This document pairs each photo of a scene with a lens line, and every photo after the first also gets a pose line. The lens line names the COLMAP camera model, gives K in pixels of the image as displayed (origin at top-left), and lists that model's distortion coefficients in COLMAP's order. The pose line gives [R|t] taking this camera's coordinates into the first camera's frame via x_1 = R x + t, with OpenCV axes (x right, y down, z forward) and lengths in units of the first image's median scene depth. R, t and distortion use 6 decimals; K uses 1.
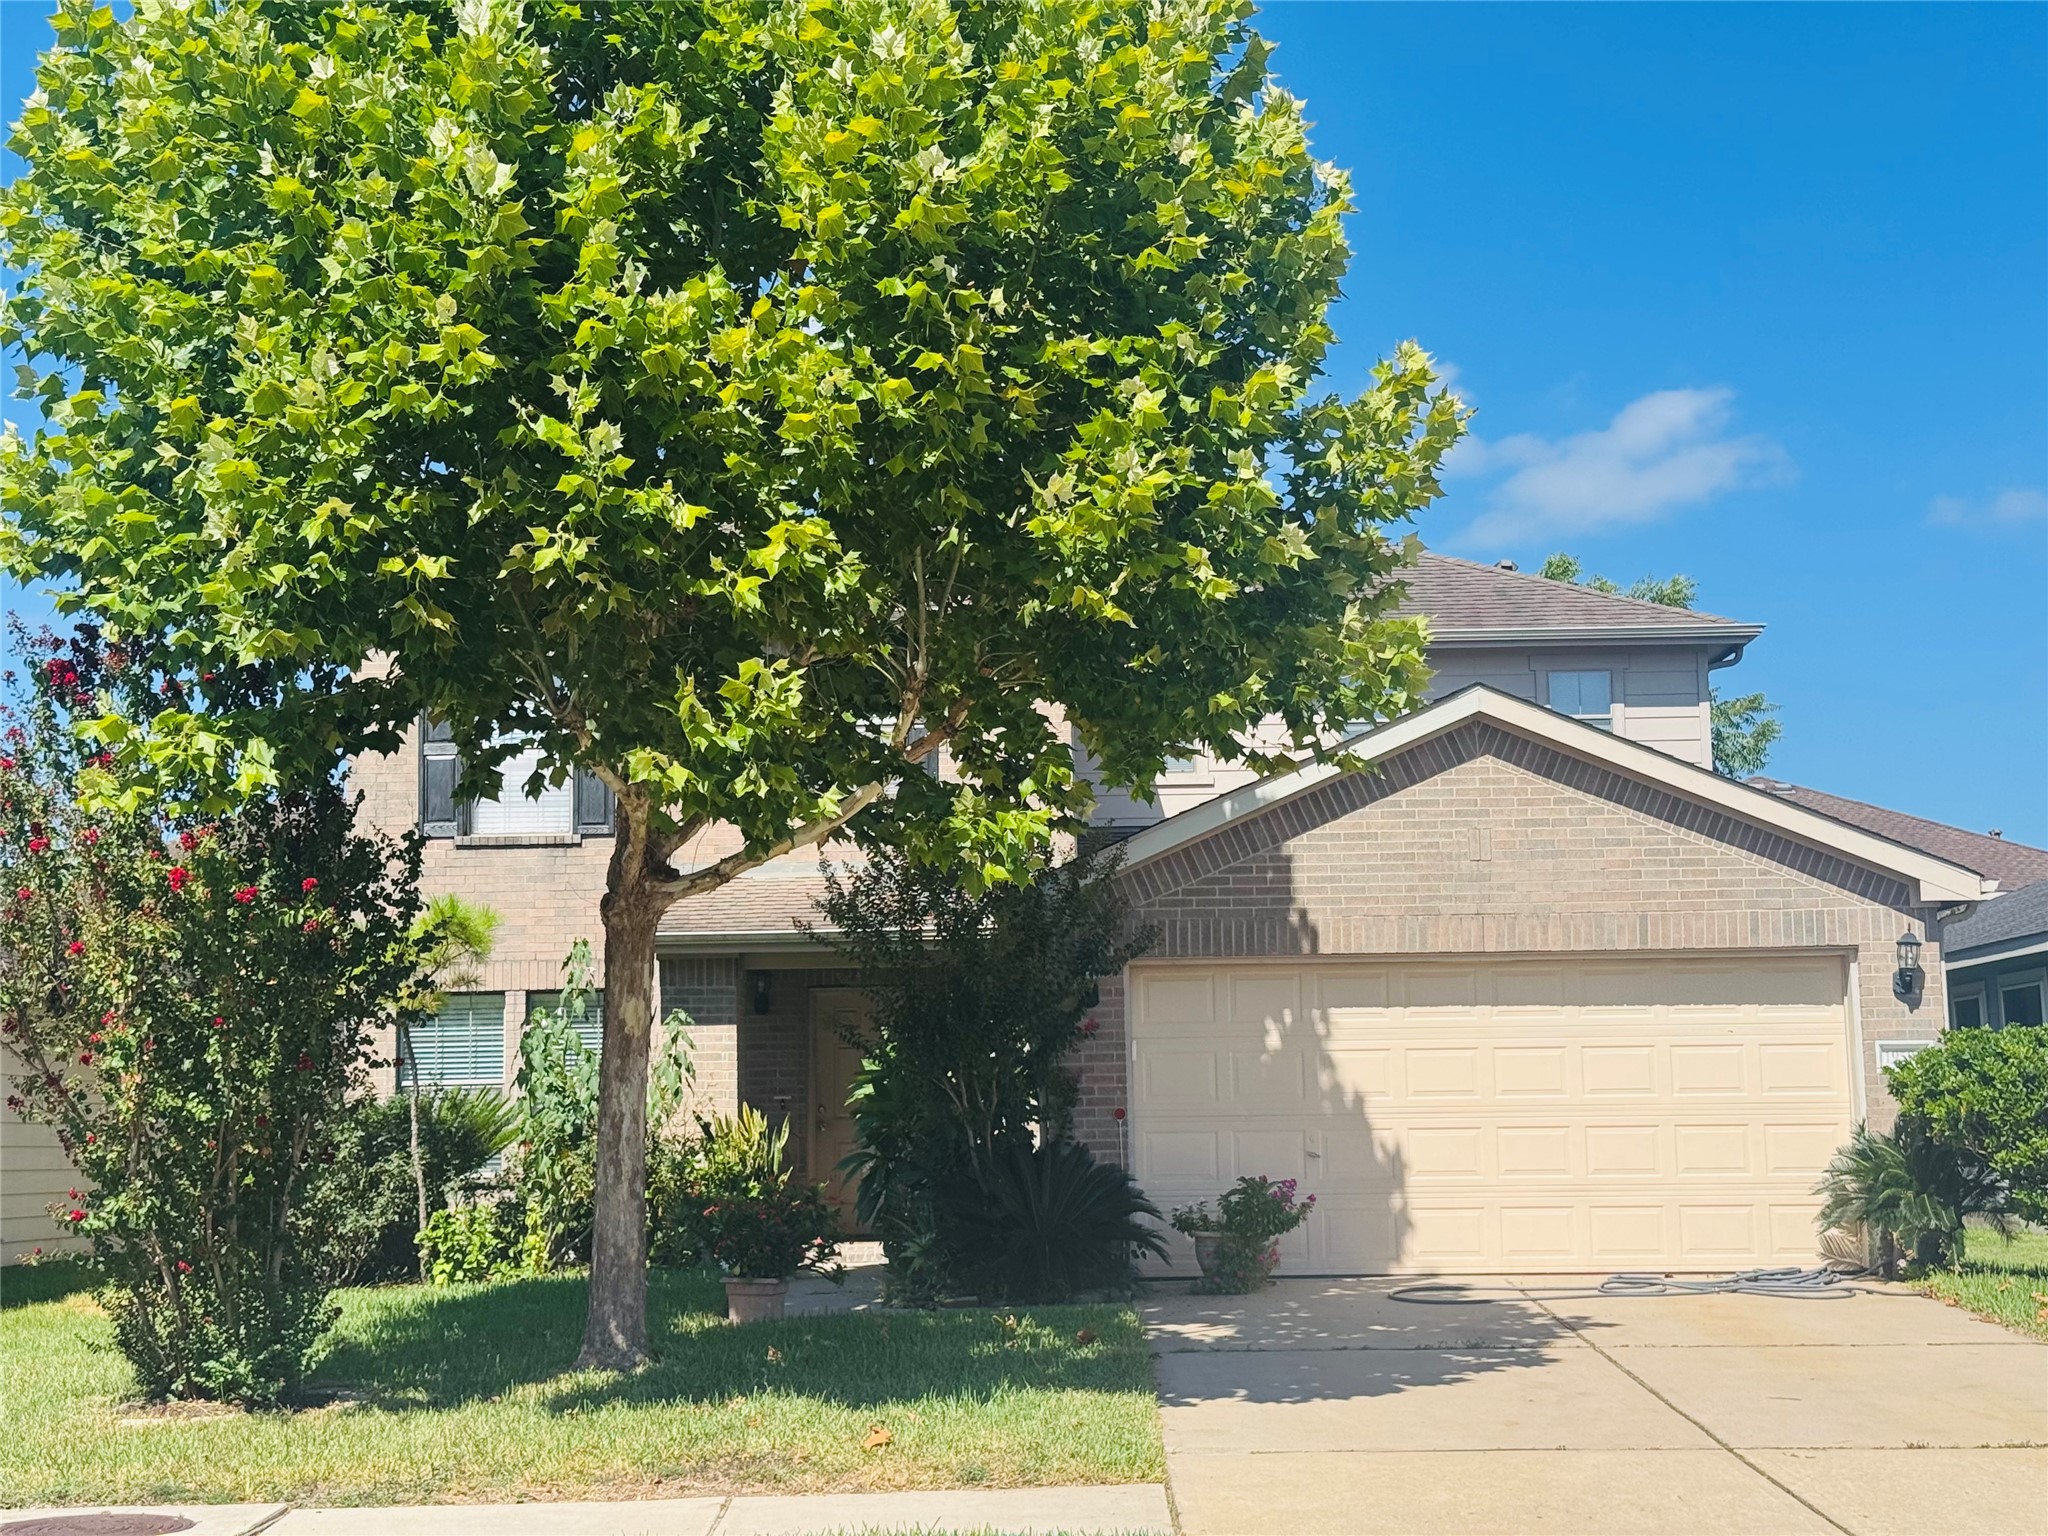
lens RADIAL K [[2883.5, 0, 1020.5], [0, 2883.5, 801.1], [0, 0, 1]] dist [0.011788, 1.398030]
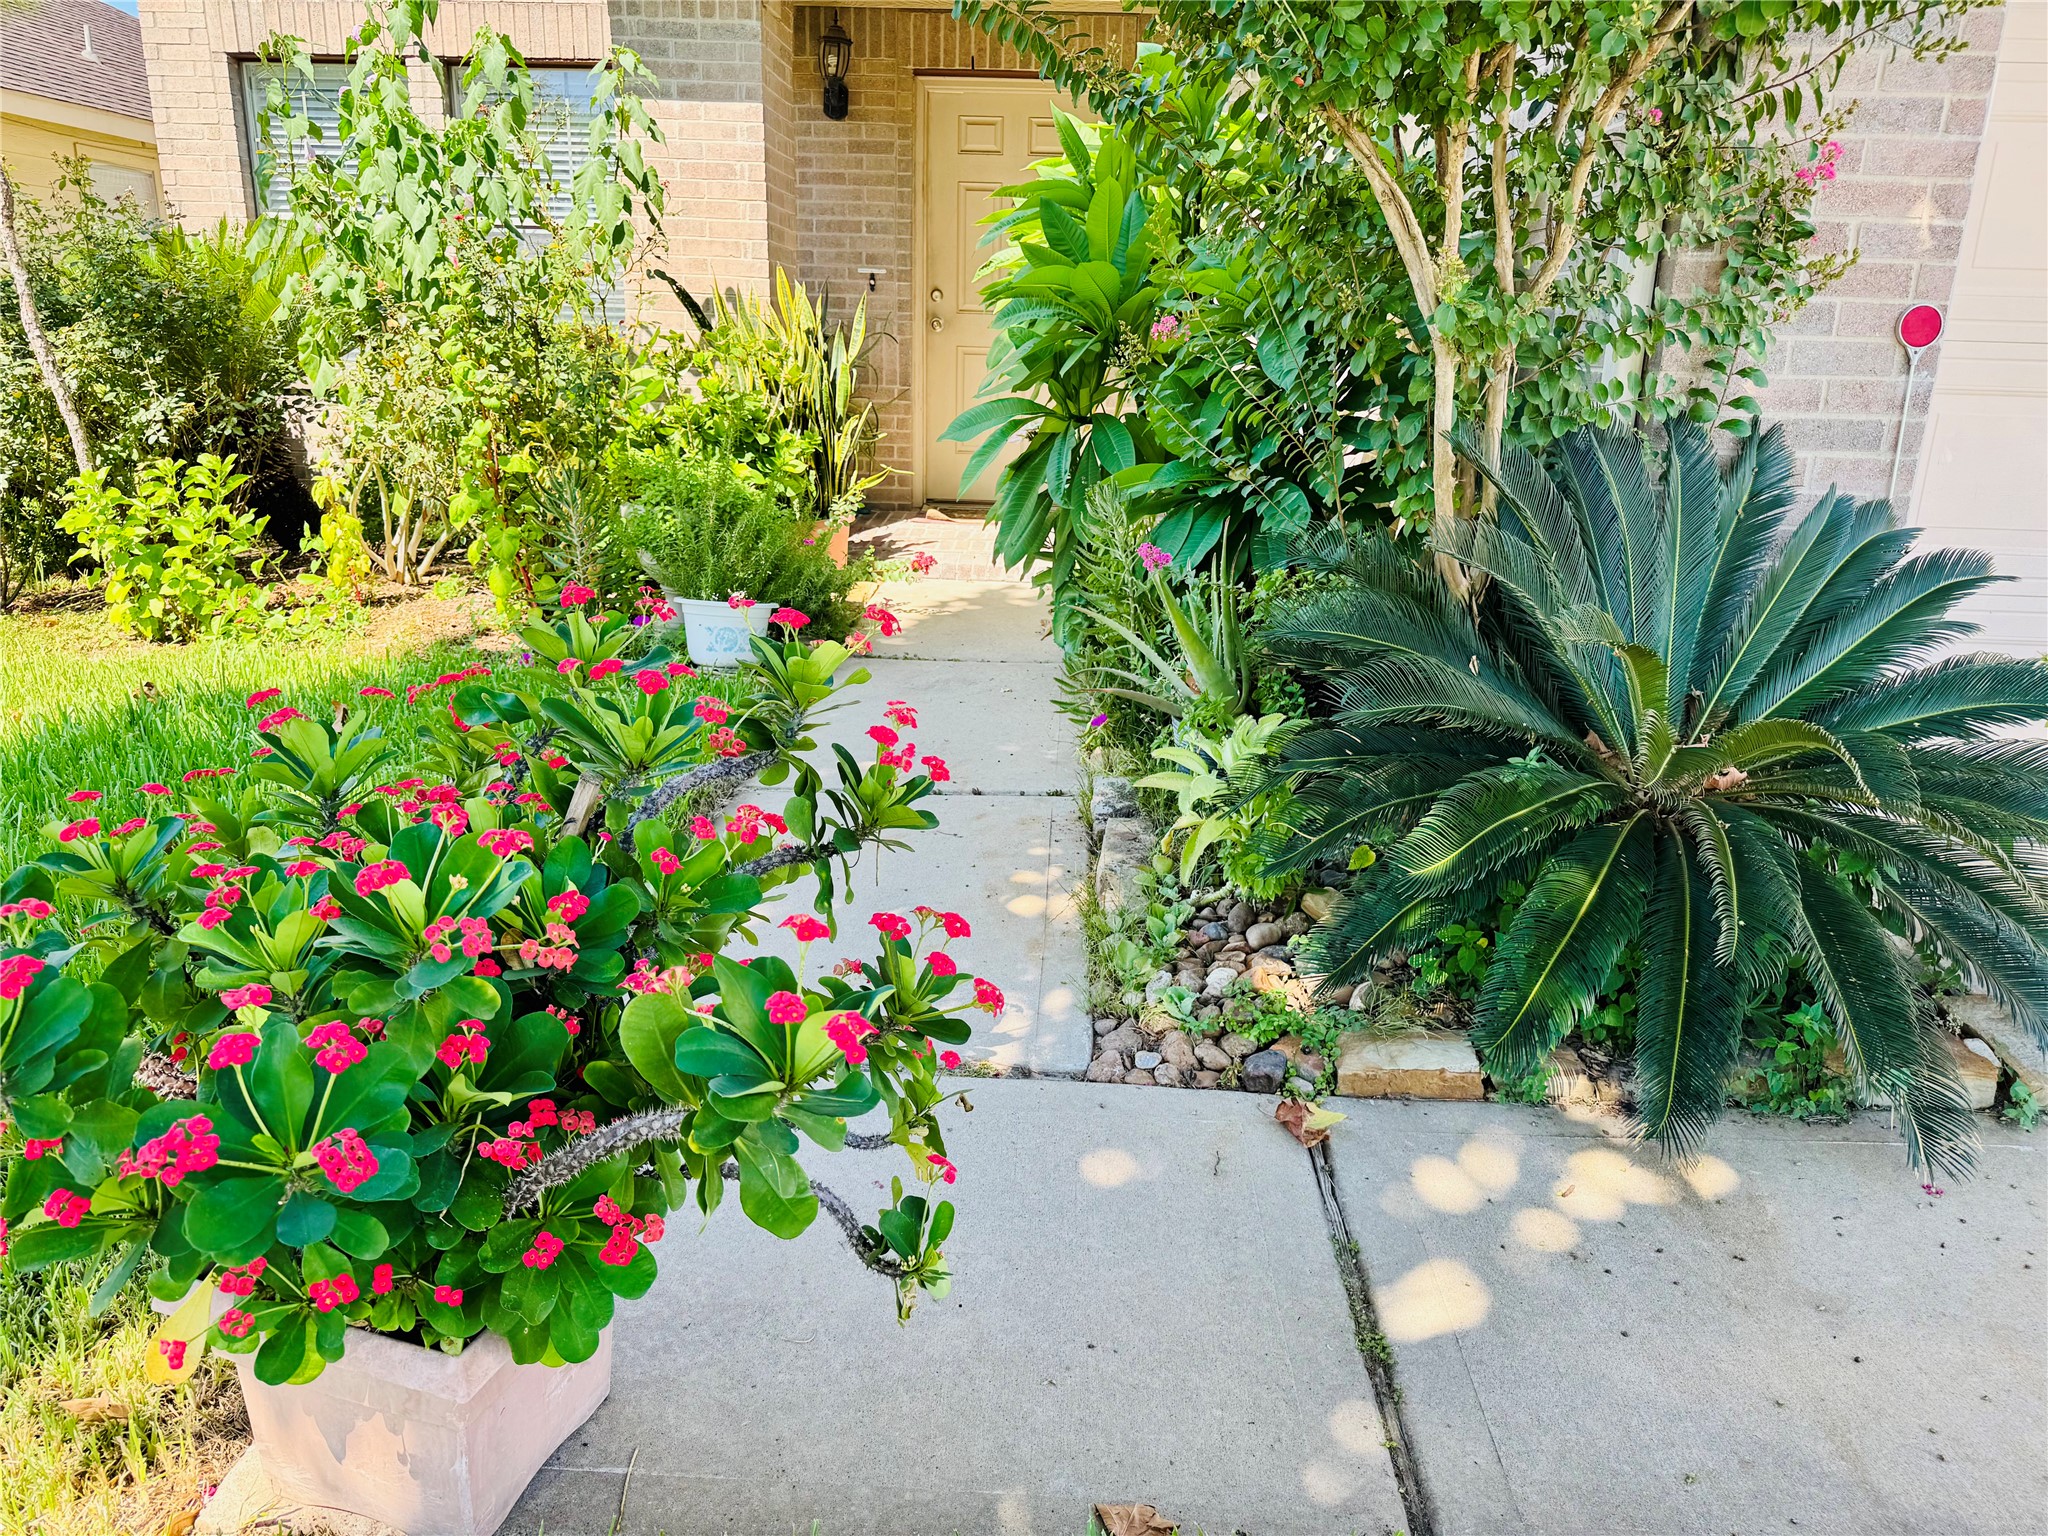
lens RADIAL K [[1431.6, 0, 1011.6], [0, 1431.6, 773.5], [0, 0, 1]] dist [0.131477, -0.196859]
pose [[0.998773, 0.047770, -0.013032, -0.053261], [-0.038468, 0.914288, 0.403235, 0.093356], [0.031177, -0.402239, 0.915004, 0.838986]]
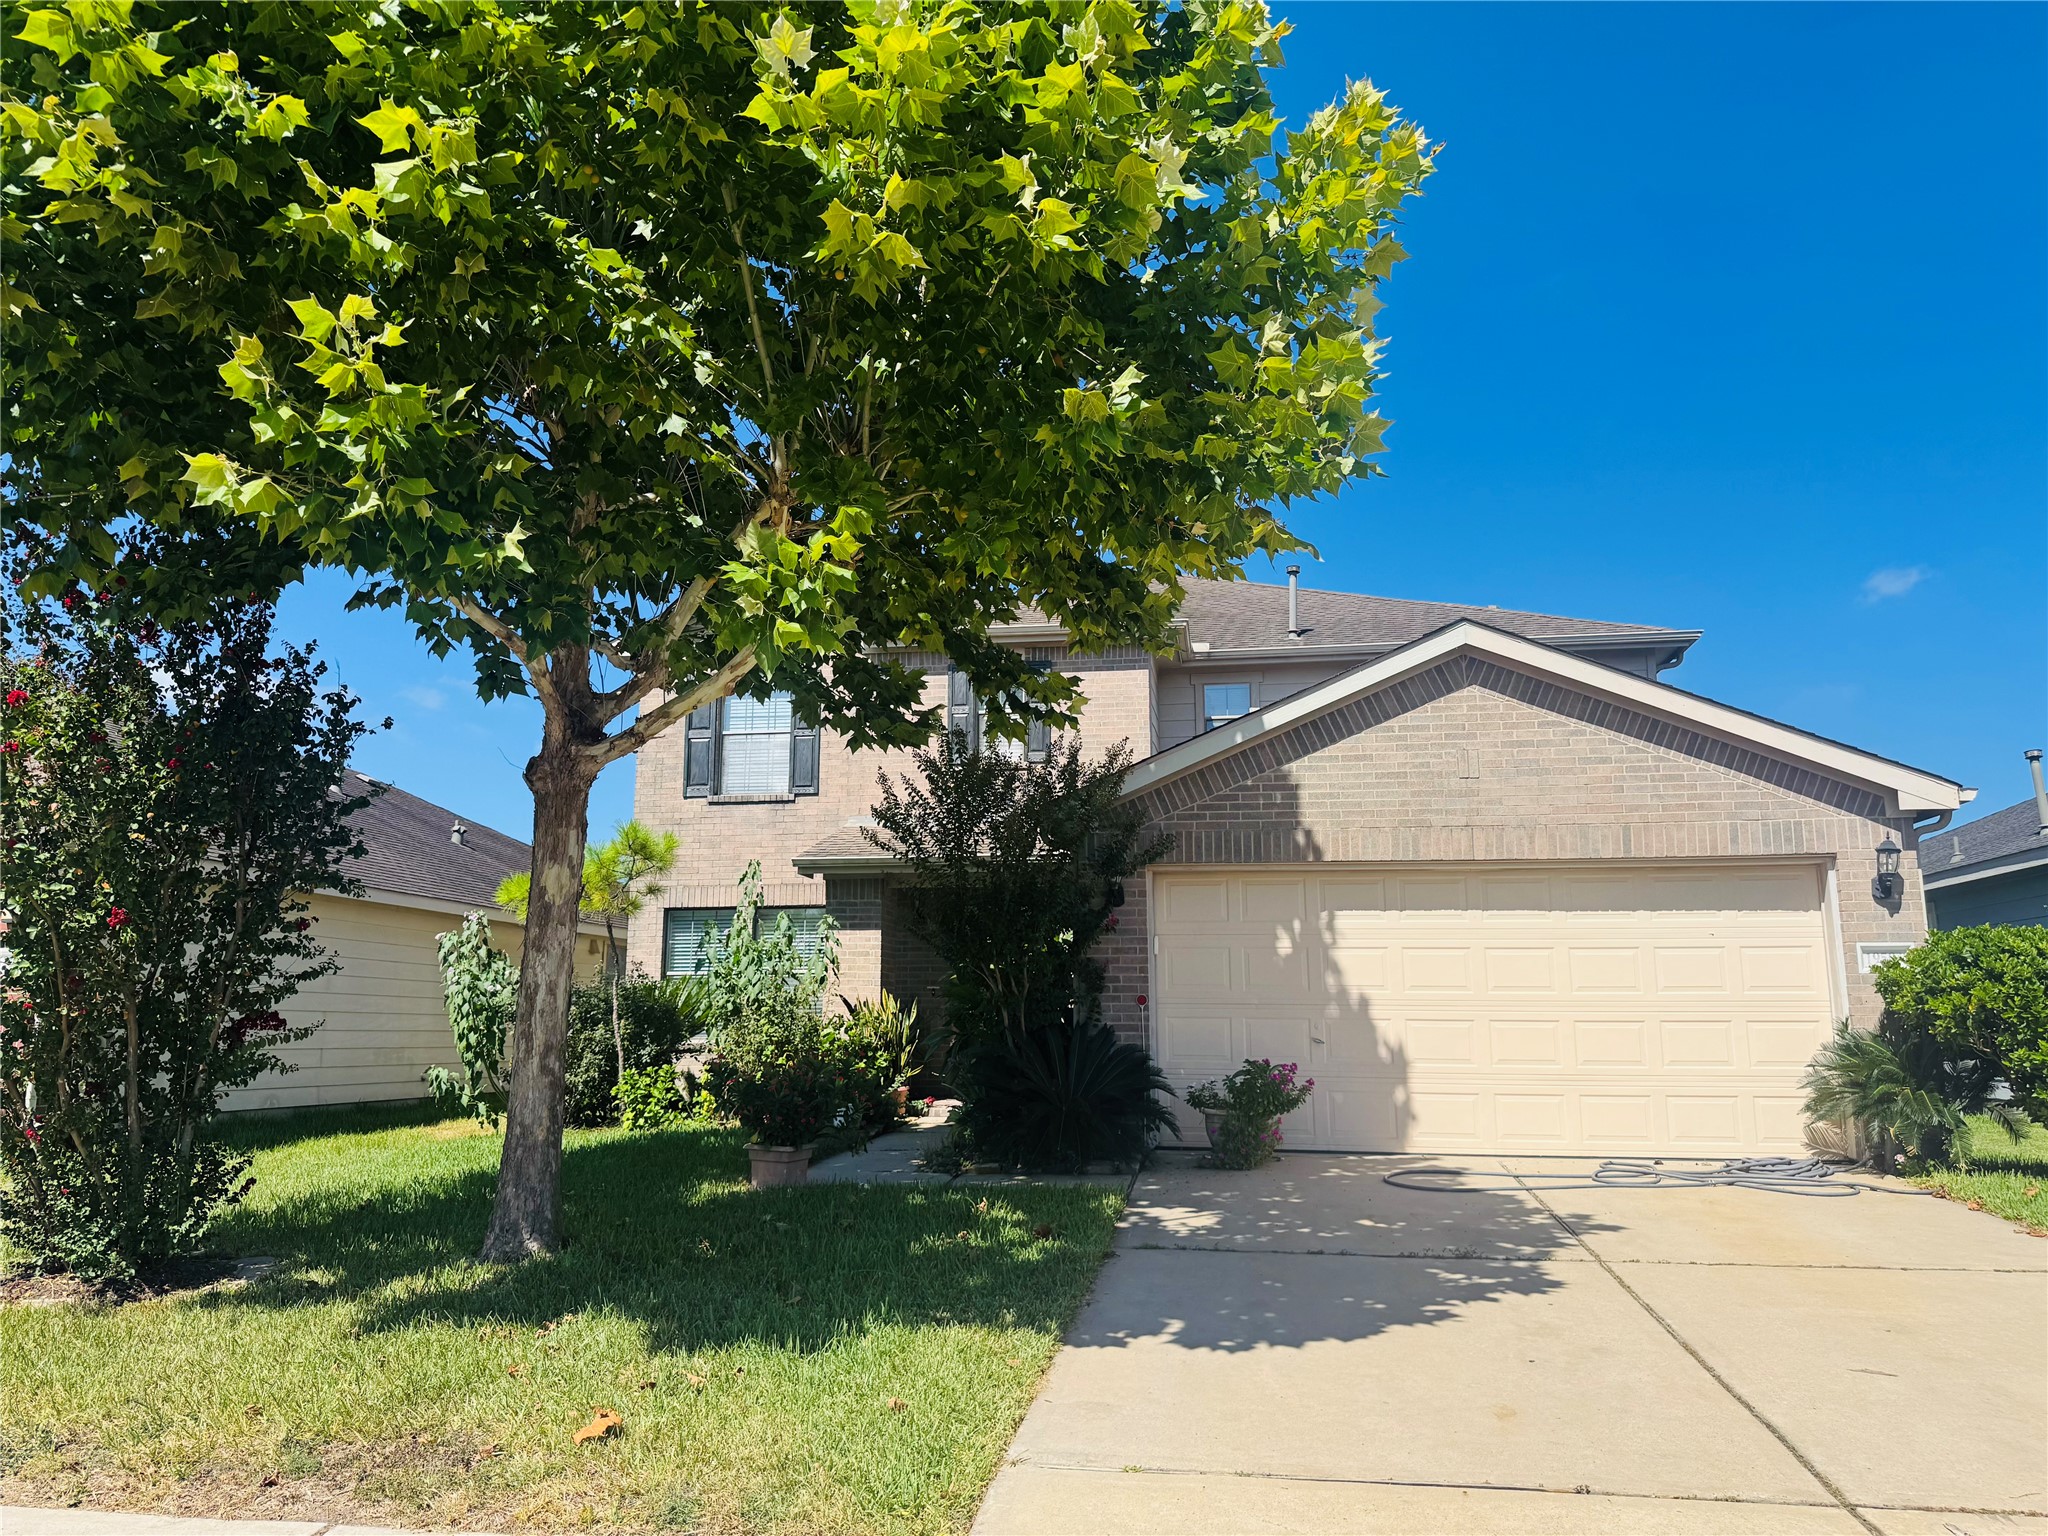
lens RADIAL K [[1431.6, 0, 1011.6], [0, 1431.6, 773.5], [0, 0, 1]] dist [0.131477, -0.196859]
pose [[0.987810, -0.007818, -0.155466, 0.072206], [-0.000885, 0.998440, -0.055837, 0.050375], [0.155660, 0.055294, 0.986262, 0.423151]]
